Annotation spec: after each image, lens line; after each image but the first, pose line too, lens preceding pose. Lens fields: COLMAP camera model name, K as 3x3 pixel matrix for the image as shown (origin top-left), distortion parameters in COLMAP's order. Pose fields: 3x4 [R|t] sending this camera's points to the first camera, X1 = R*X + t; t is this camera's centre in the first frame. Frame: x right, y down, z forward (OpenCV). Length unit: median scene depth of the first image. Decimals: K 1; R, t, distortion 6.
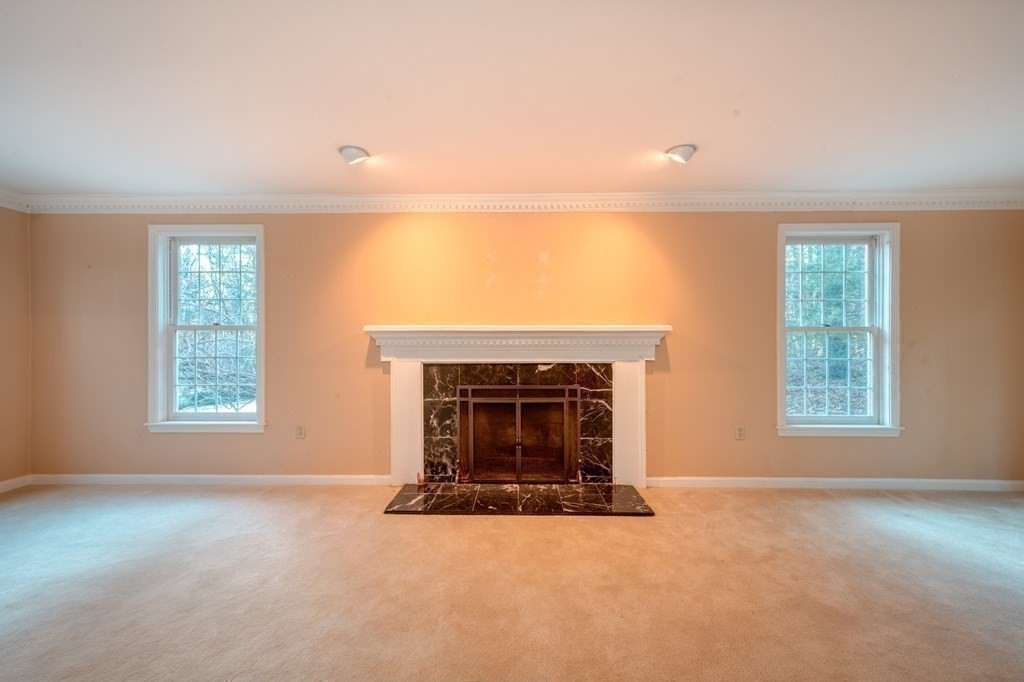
lens RADIAL K [[406.1, 0, 512.3], [0, 406.1, 341.2], [0, 0, 1]] dist [0.022521, 0.000053]
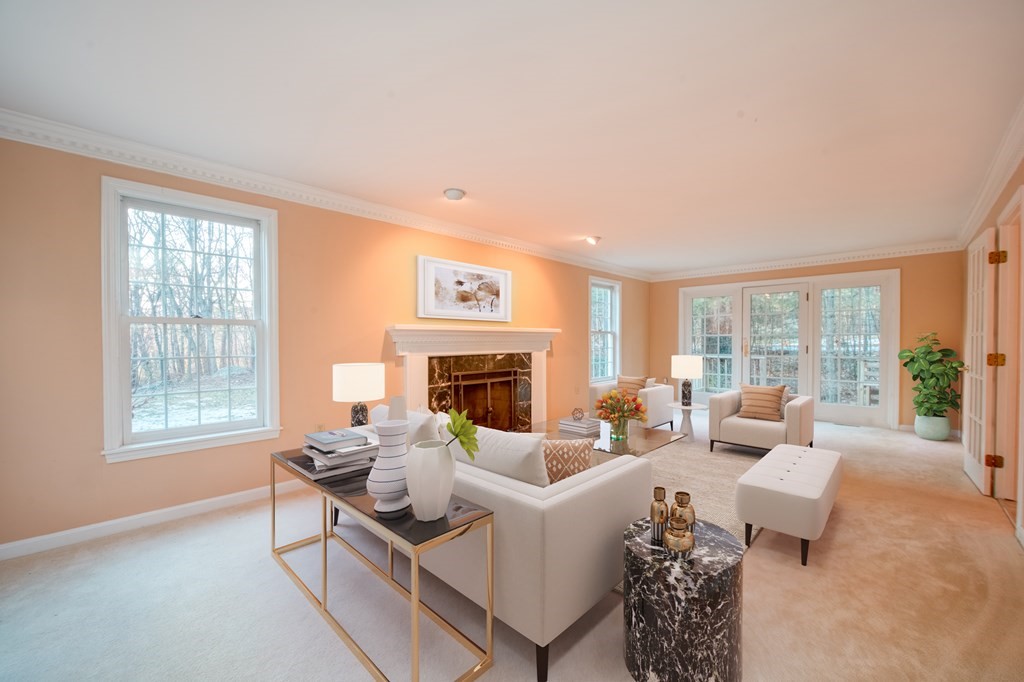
lens RADIAL K [[406.1, 0, 503.7], [0, 406.1, 339.1], [0, 0, 1]] dist [0.022521, 0.000053]
pose [[0.697285, 0.000859, 0.716794, -0.929500], [0.002928, 0.999988, -0.004047, 0.008908], [-0.716788, 0.004921, 0.697274, -0.002234]]
